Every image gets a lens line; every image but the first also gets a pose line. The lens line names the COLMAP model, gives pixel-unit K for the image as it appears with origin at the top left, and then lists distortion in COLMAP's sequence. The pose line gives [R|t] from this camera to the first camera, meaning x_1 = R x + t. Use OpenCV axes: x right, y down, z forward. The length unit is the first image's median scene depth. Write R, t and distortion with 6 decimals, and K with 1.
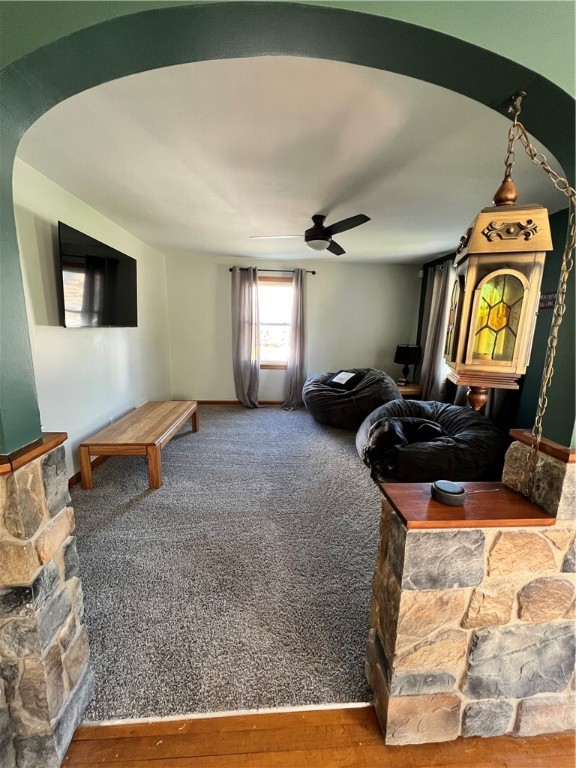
lens RADIAL K [[307.0, 0, 287.8], [0, 307.0, 381.3], [0, 0, 1]] dist [0.001595, -0.000055]
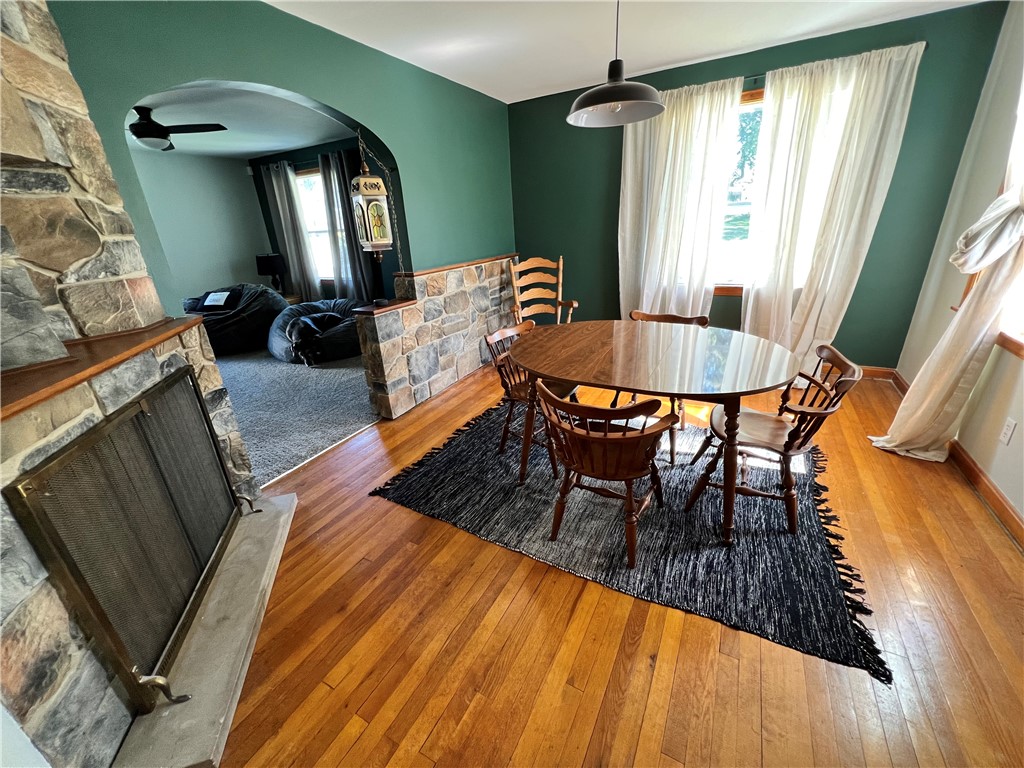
lens RADIAL K [[409.3, 0, 510.4], [0, 409.3, 387.0], [0, 0, 1]] dist [0.001595, -0.000055]
pose [[0.534185, -0.364868, 0.762573, -1.508724], [0.218146, 0.931005, 0.292645, 0.266985], [-0.816737, 0.010026, 0.576924, -1.528600]]
